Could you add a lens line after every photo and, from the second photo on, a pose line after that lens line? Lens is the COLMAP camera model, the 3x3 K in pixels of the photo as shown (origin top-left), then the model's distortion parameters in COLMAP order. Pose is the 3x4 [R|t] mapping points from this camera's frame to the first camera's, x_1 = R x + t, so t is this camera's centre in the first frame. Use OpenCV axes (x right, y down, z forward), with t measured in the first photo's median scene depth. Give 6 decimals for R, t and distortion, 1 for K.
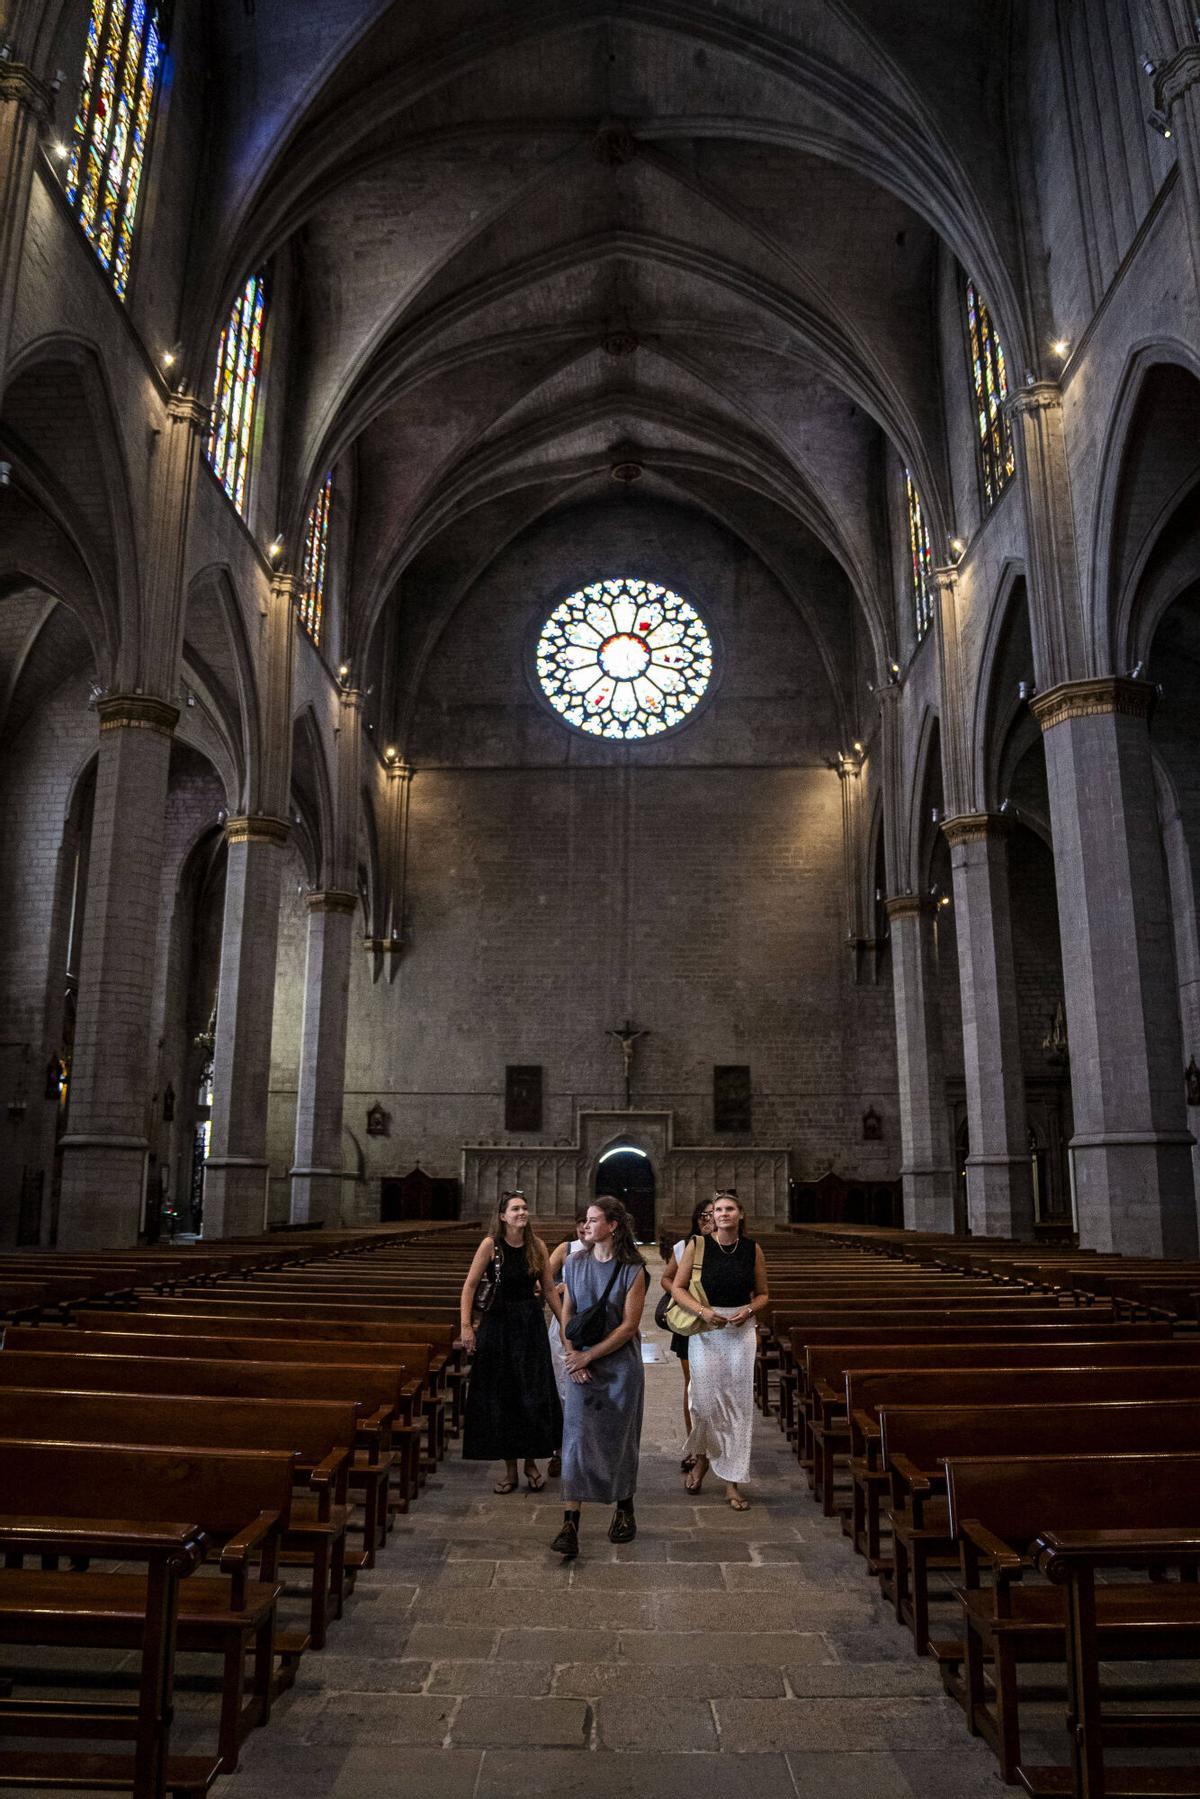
lens RADIAL K [[1268.9, 0, 607.4], [0, 1268.9, 899.5], [0, 0, 1]] dist [-0.135915, 0.100717]
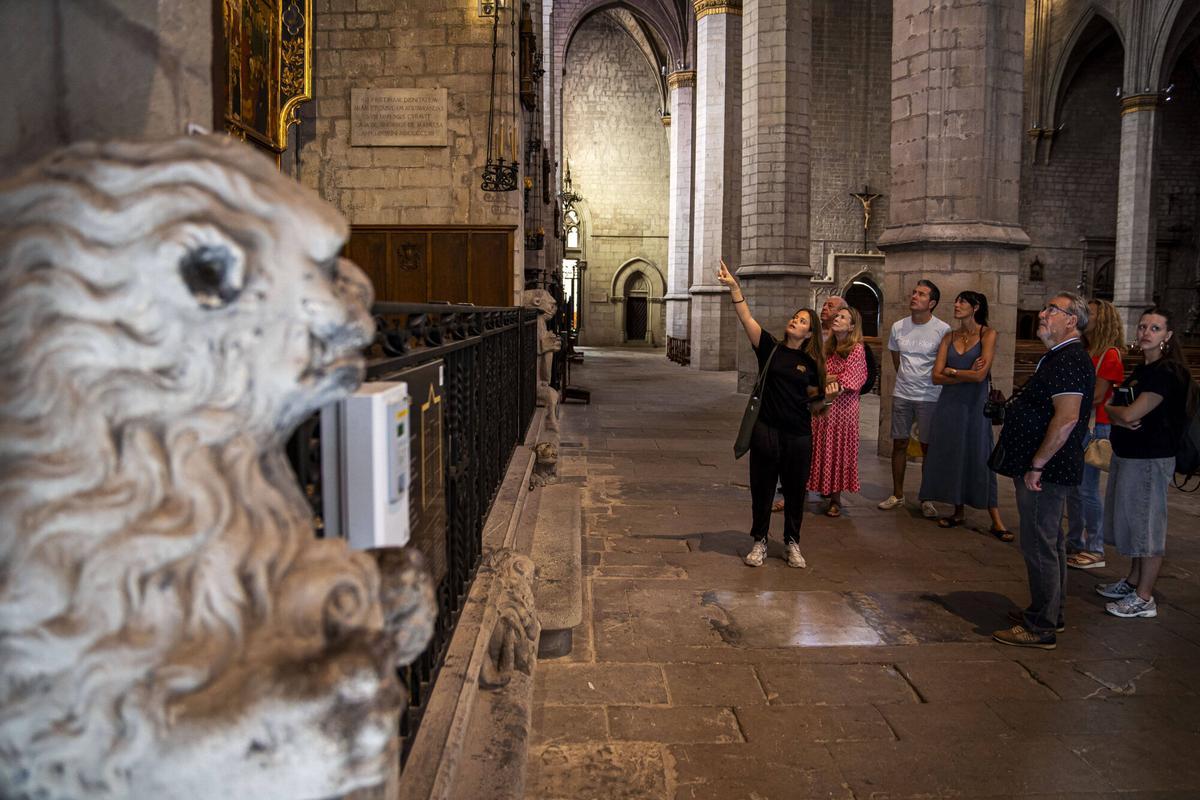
lens RADIAL K [[845.1, 0, 605.9], [0, 845.1, 401.2], [0, 0, 1]] dist [-0.126402, 0.080865]
pose [[0.998762, 0.003921, 0.049580, -0.304124], [-0.019947, 0.944773, 0.327117, 0.031160], [-0.045560, -0.327702, 0.943682, 0.128495]]
